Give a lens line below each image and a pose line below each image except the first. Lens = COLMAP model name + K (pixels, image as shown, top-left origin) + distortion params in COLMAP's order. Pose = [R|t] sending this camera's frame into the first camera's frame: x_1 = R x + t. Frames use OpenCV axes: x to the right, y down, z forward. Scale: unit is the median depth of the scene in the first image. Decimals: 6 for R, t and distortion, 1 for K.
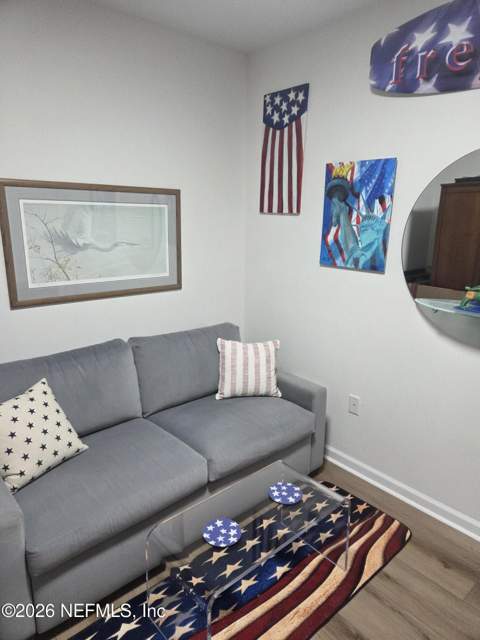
lens RADIAL K [[427.0, 0, 239.6], [0, 427.0, 318.9], [0, 0, 1]] dist [0.026115, -0.012063]
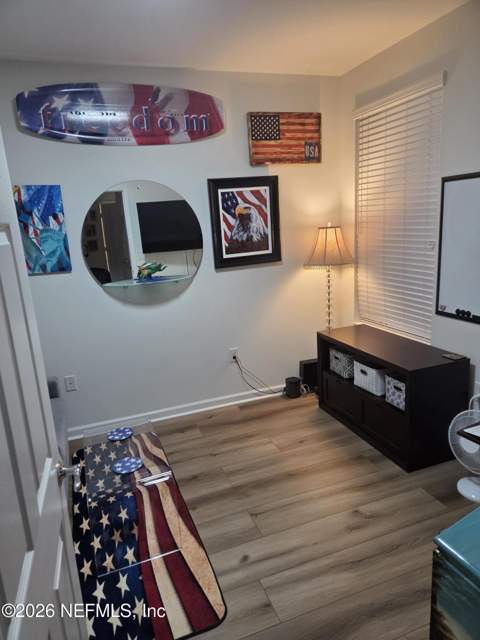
lens RADIAL K [[427.0, 0, 240.3], [0, 427.0, 320.4], [0, 0, 1]] dist [0.026115, -0.012063]
pose [[0.340848, -0.250760, 0.906059, -0.711942], [0.282617, 0.946522, 0.155641, -0.024320], [-0.896633, 0.203017, 0.393489, 0.053655]]
